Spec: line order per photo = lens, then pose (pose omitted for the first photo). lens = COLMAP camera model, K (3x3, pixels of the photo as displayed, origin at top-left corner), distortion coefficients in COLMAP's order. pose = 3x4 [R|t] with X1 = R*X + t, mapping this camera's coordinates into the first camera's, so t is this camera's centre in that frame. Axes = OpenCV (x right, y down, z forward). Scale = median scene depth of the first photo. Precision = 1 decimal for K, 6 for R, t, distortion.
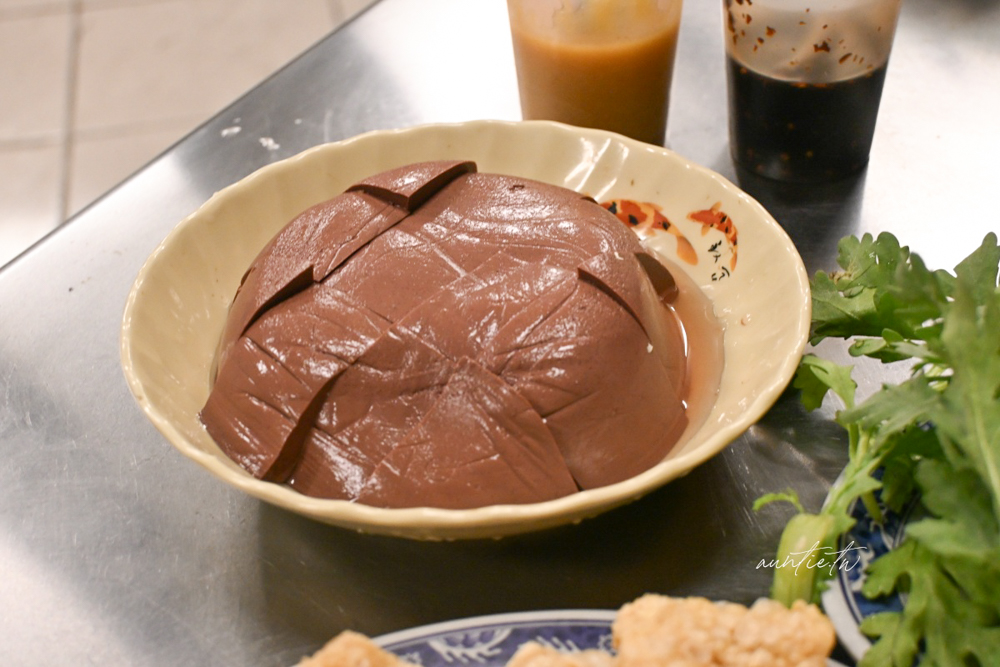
lens RADIAL K [[1596.9, 0, 502.9], [0, 1596.9, 334.8], [0, 0, 1]] dist [0.013732, 0.000000]
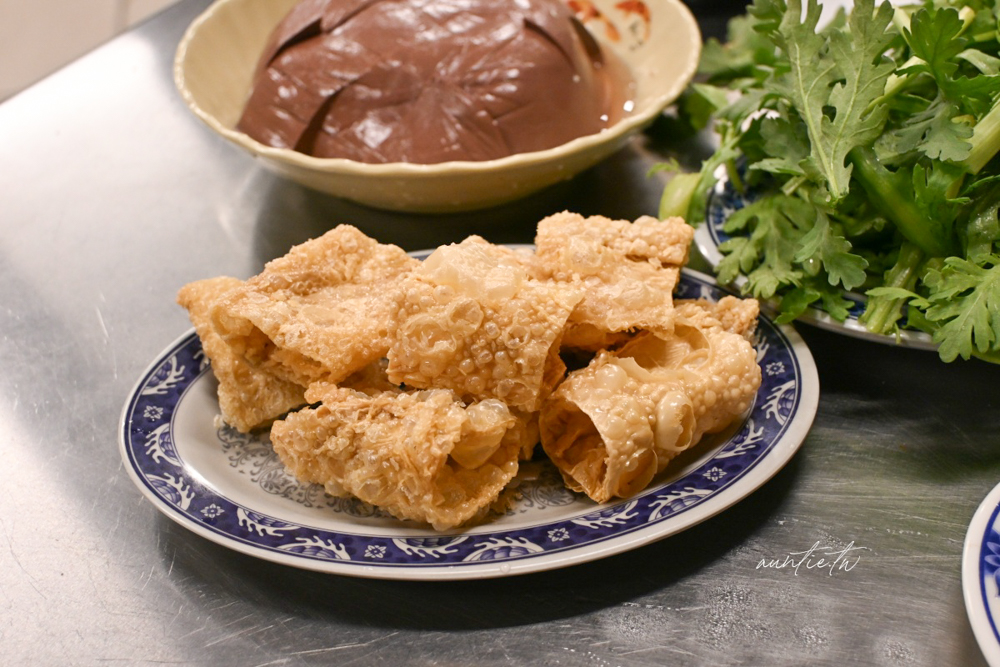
lens RADIAL K [[1464.8, 0, 497.0], [0, 1464.8, 333.6], [0, 0, 1]] dist [0.003476, 0.000000]
pose [[0.999897, 0.013991, -0.003299, 0.034343], [-0.013959, 0.999858, 0.009486, 0.213113], [0.003431, -0.009439, 0.999950, -0.216551]]
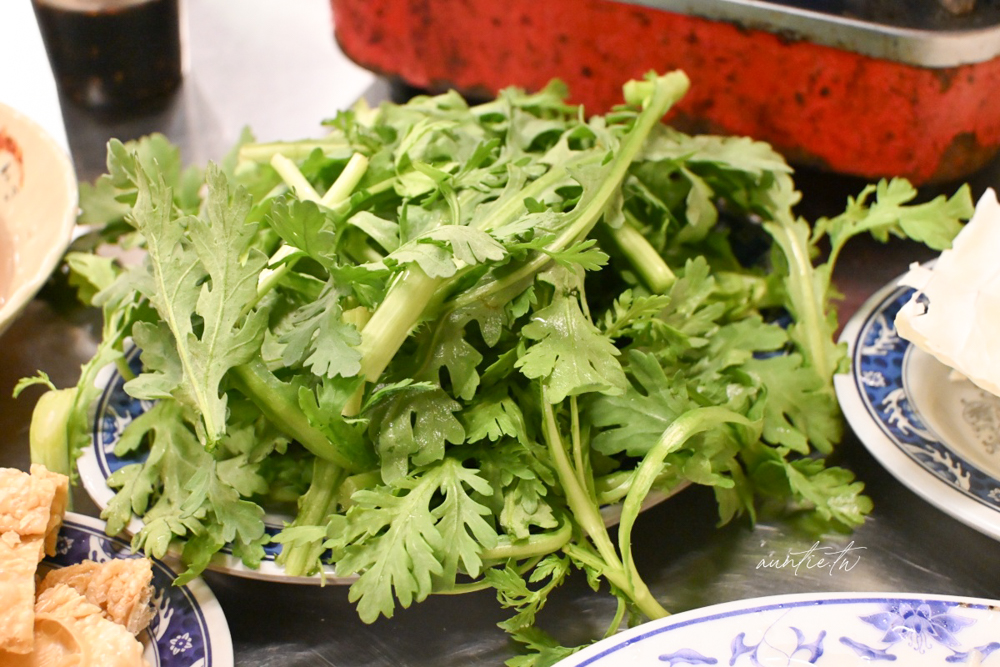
lens RADIAL K [[1596.9, 0, 504.8], [0, 1596.9, 334.0], [0, 0, 1]] dist [0.013732, 0.000000]
pose [[0.955816, -0.139588, 0.258710, 0.185290], [0.134425, 0.990209, 0.037633, 0.066447], [-0.261430, -0.001193, 0.965222, -0.120720]]
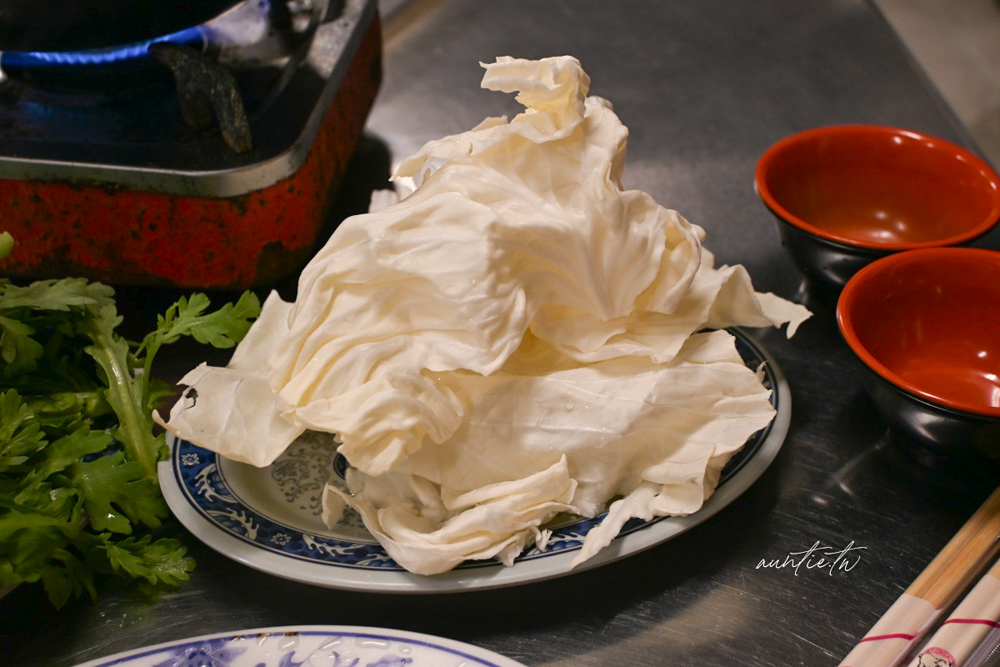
lens RADIAL K [[1333.1, 0, 499.7], [0, 1333.1, 328.4], [0, 0, 1]] dist [-0.002614, 0.000000]
pose [[0.832961, -0.276788, 0.479129, 0.403414], [0.290877, 0.955636, 0.046374, 0.089066], [-0.470709, 0.100740, 0.876519, -0.240311]]
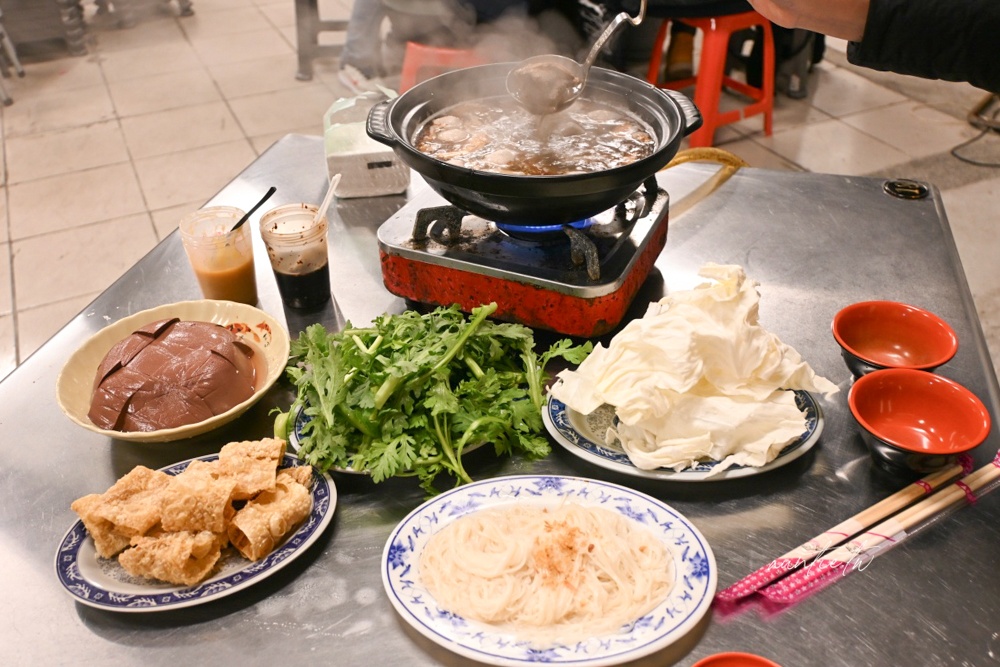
lens RADIAL K [[881.2, 0, 497.6], [0, 881.2, 335.5], [0, 0, 1]] dist [-0.017487, -0.002698]
pose [[0.962725, -0.135836, 0.233901, 0.193423], [0.144839, 0.989218, -0.021671, 0.050418], [-0.228435, 0.054741, 0.972019, -0.813906]]
